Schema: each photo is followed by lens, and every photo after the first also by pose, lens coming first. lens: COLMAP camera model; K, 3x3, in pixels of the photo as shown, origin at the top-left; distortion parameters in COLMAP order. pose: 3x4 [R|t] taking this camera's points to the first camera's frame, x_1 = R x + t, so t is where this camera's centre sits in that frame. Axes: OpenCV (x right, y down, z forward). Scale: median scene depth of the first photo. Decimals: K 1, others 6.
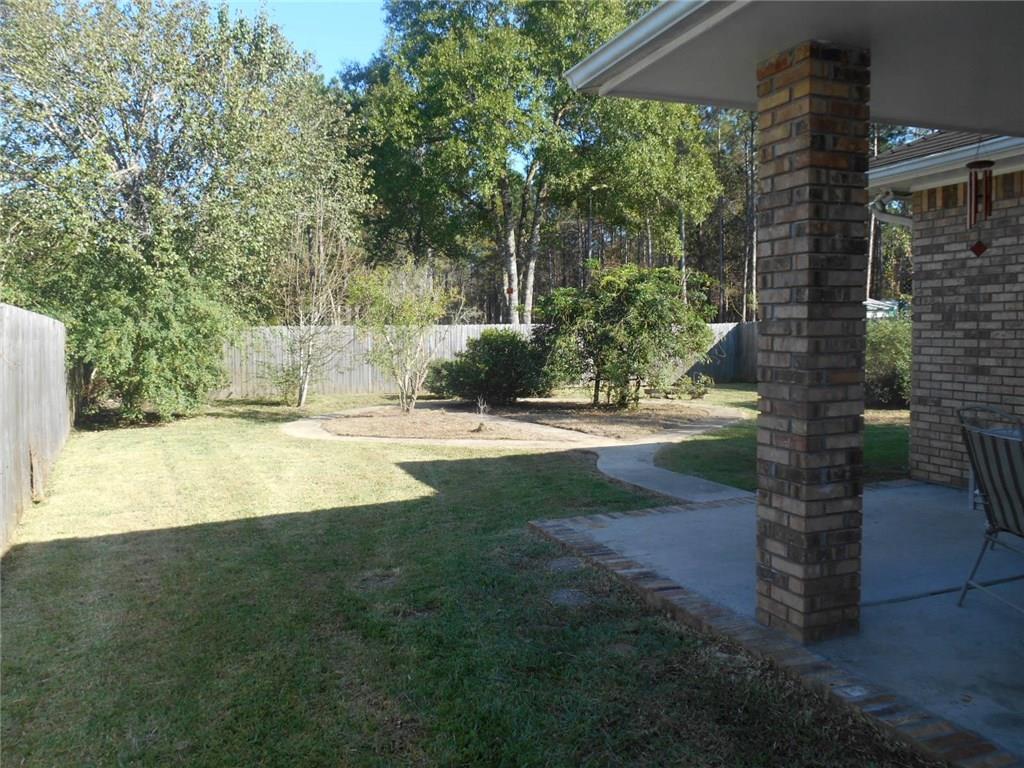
lens RADIAL K [[788.8, 0, 511.8], [0, 788.8, 383.9], [0, 0, 1]] dist [-0.032627, 0.001041]
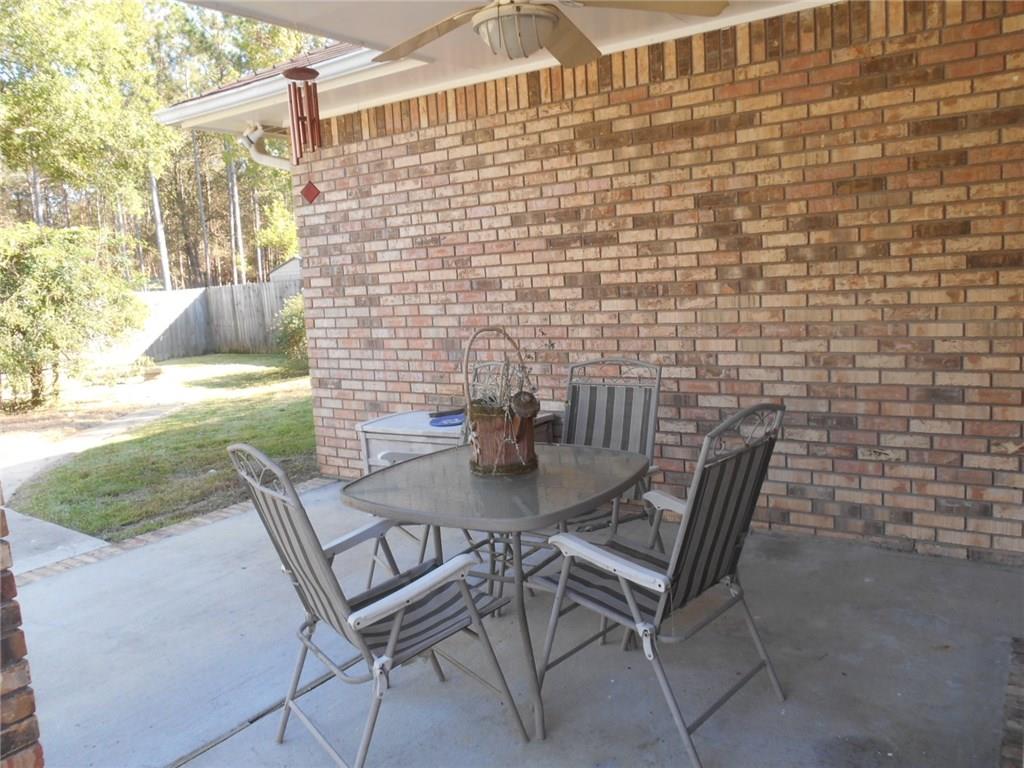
lens RADIAL K [[788.8, 0, 512.2], [0, 788.8, 383.2], [0, 0, 1]] dist [-0.032627, 0.001041]
pose [[0.820130, -0.114718, 0.560559, 0.228003], [0.086805, 0.993301, 0.076277, -0.025633], [-0.565555, -0.013897, 0.824594, 0.202699]]
